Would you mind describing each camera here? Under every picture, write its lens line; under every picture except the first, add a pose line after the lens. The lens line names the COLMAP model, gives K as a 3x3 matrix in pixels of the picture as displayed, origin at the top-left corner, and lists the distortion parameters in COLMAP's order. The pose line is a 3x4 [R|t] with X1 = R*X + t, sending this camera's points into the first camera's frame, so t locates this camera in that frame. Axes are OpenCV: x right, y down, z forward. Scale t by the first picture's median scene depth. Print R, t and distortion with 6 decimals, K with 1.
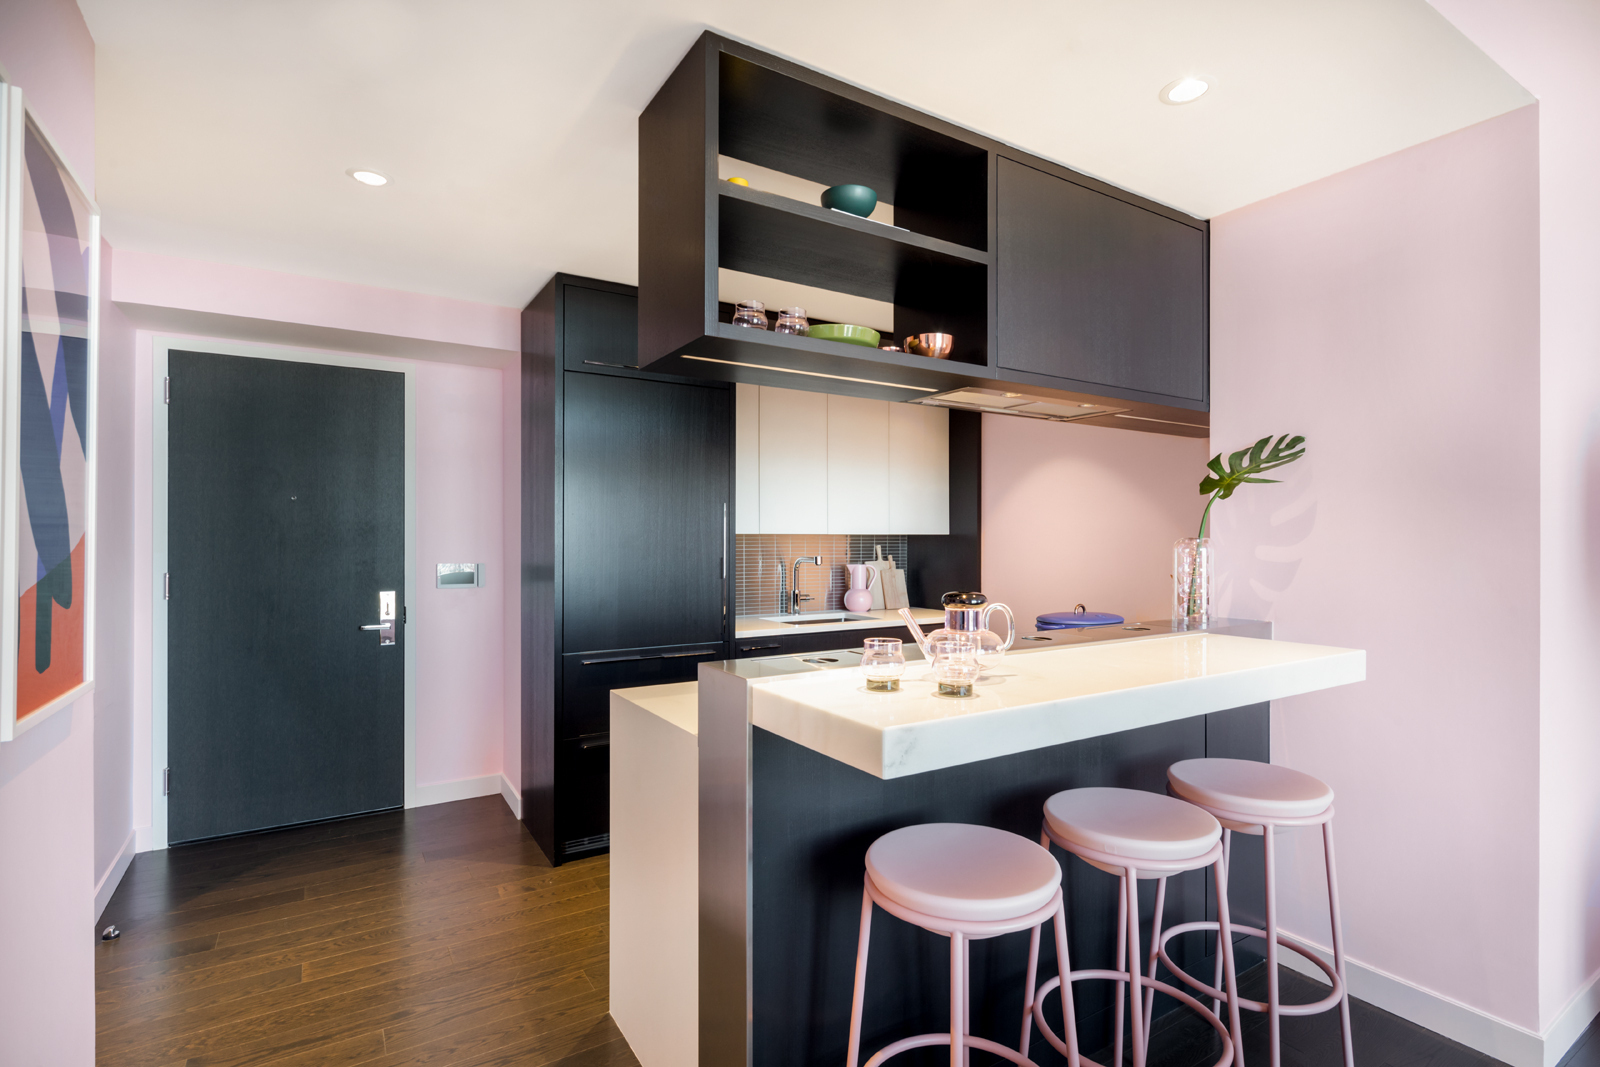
lens RADIAL K [[808.8, 0, 806.2], [0, 808.8, 536.5], [0, 0, 1]] dist [0.005613, -0.004127]
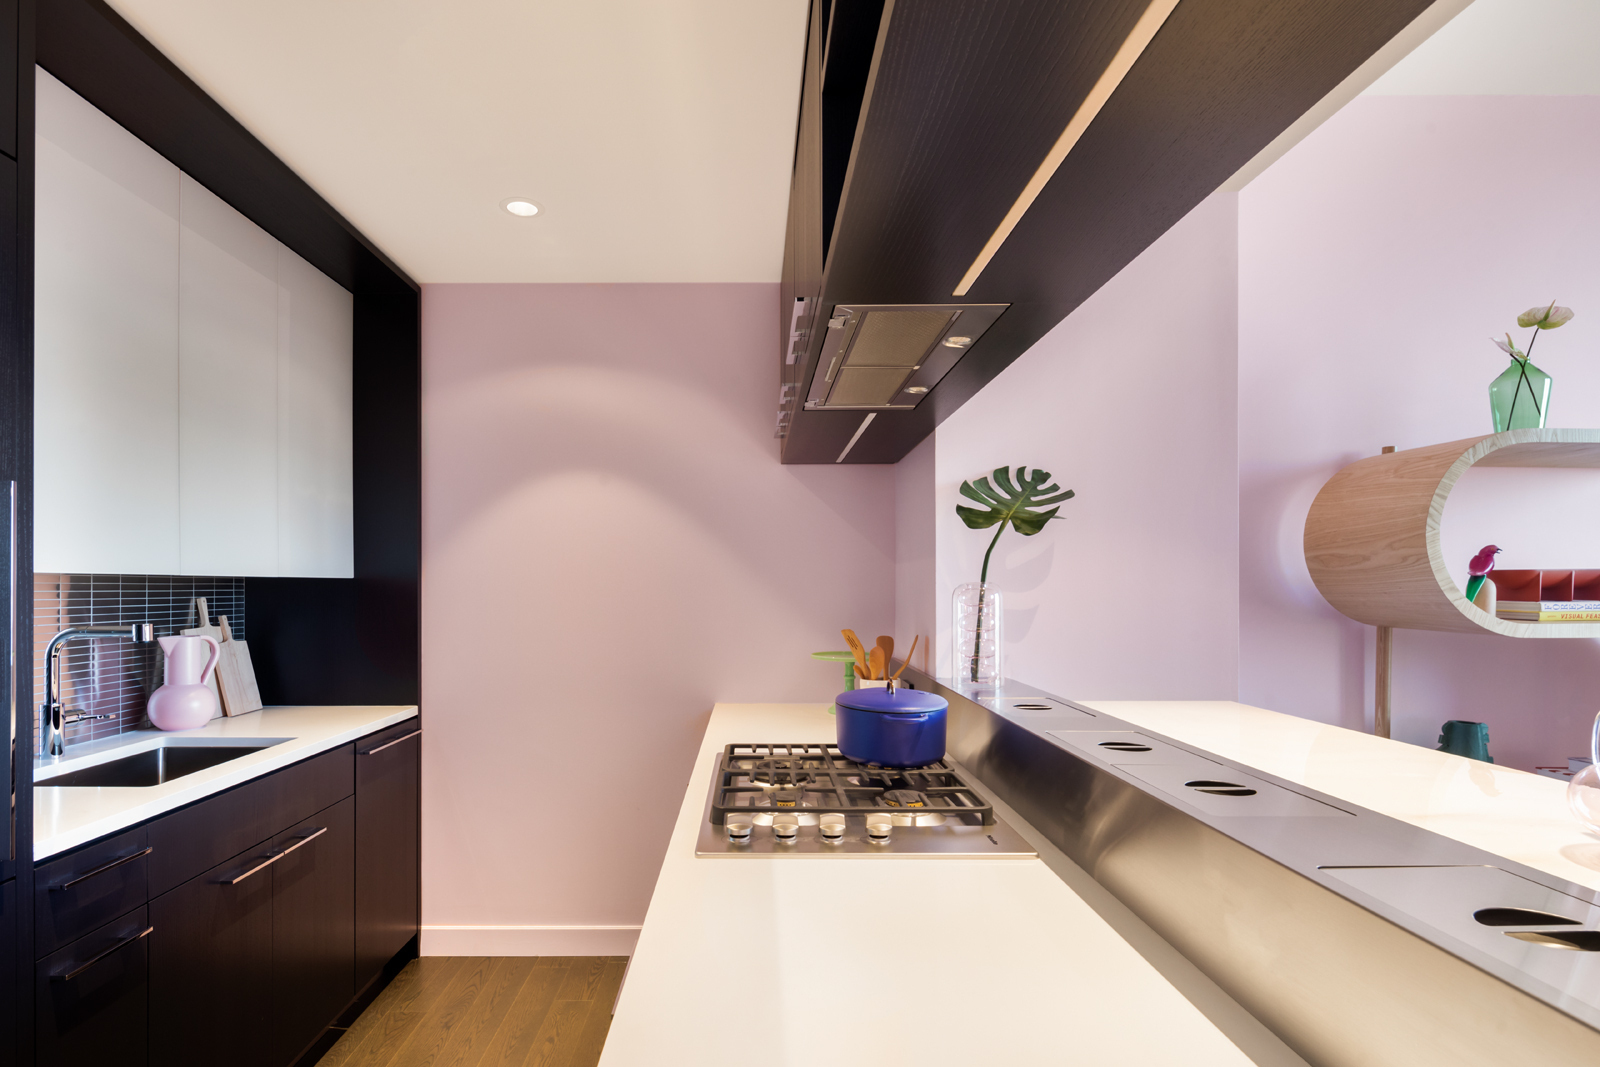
lens RADIAL K [[808.8, 0, 727.3], [0, 808.8, 591.0], [0, 0, 1]] dist [0.005613, -0.004127]
pose [[0.542140, -0.008673, 0.840244, -0.165521], [-0.003894, 0.999910, 0.012834, -0.000925], [-0.840279, -0.010230, 0.542057, 0.432440]]
